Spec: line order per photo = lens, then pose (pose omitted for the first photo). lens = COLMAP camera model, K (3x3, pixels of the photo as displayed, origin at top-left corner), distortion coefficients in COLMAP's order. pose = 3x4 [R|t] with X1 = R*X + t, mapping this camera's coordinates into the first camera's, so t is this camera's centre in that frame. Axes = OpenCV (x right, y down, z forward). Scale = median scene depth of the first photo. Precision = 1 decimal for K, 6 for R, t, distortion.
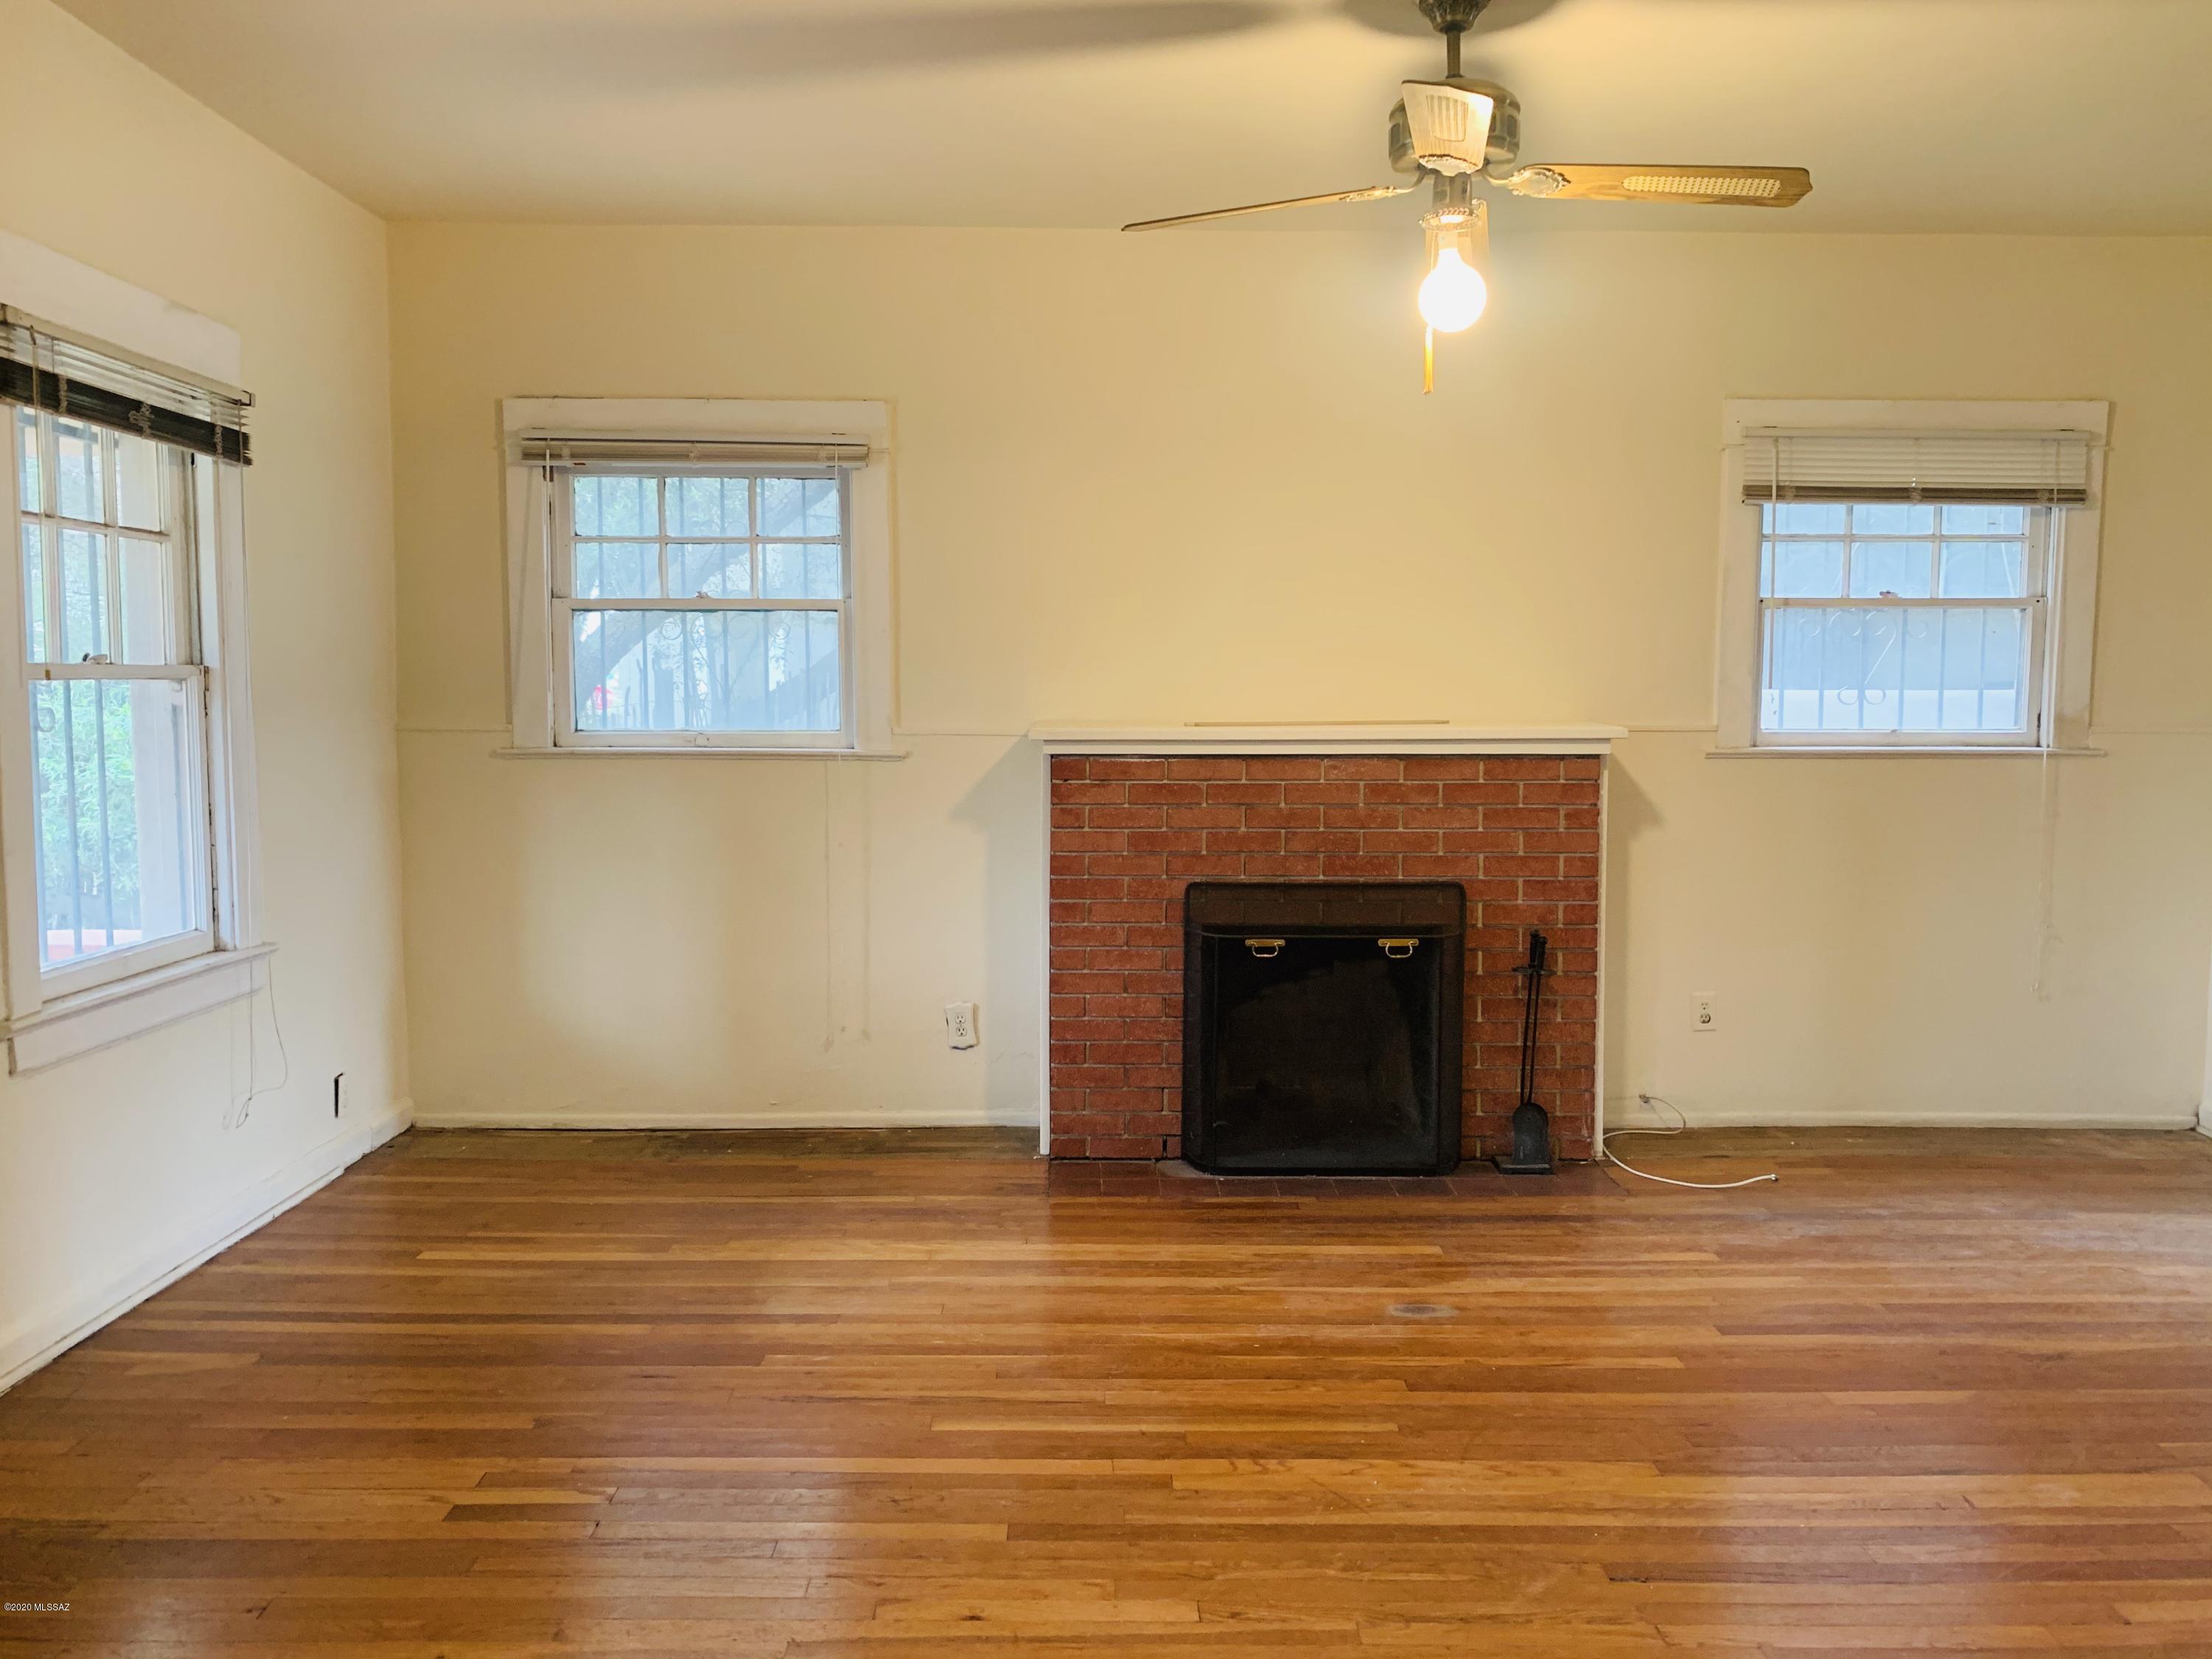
lens RADIAL K [[1690.4, 0, 1100.5], [0, 1690.4, 833.7], [0, 0, 1]] dist [0.040471, -0.038229]
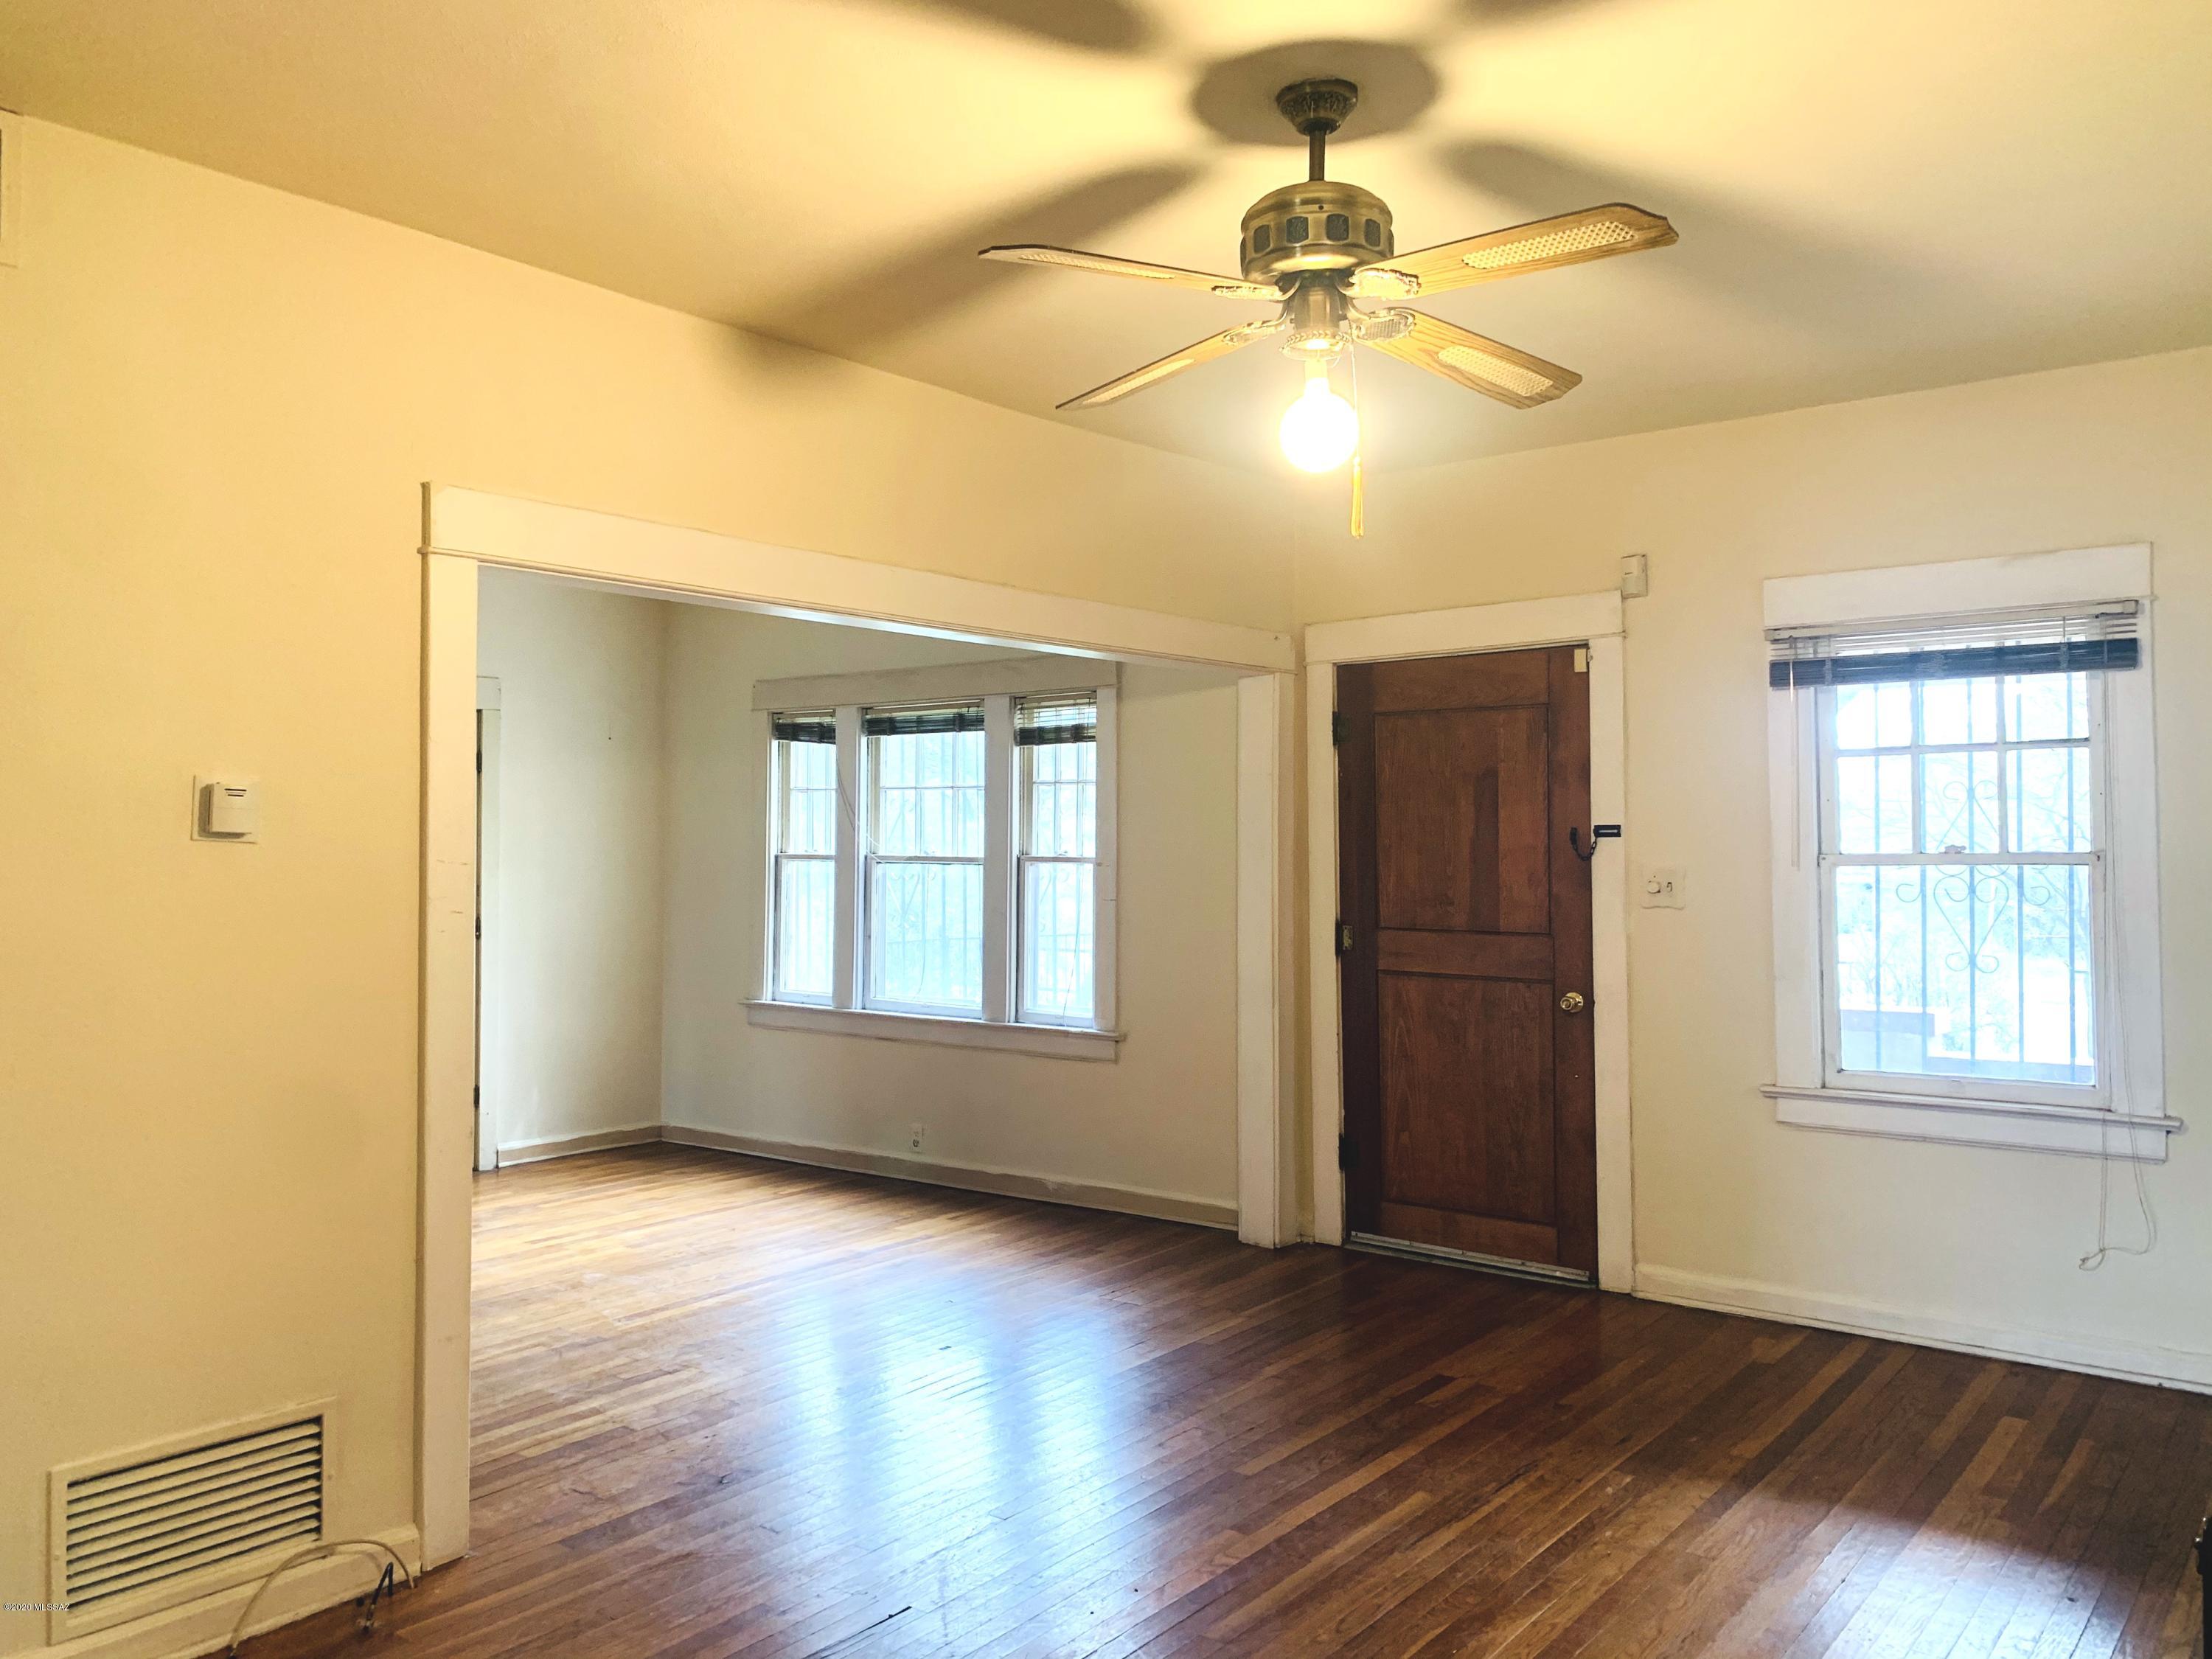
lens RADIAL K [[1690.4, 0, 1103.3], [0, 1690.4, 824.5], [0, 0, 1]] dist [0.040471, -0.038229]
pose [[-0.628369, -0.007656, -0.777877, 0.906576], [-0.058823, 0.997556, 0.037699, -0.143689], [0.775688, 0.069446, -0.627284, 1.415357]]
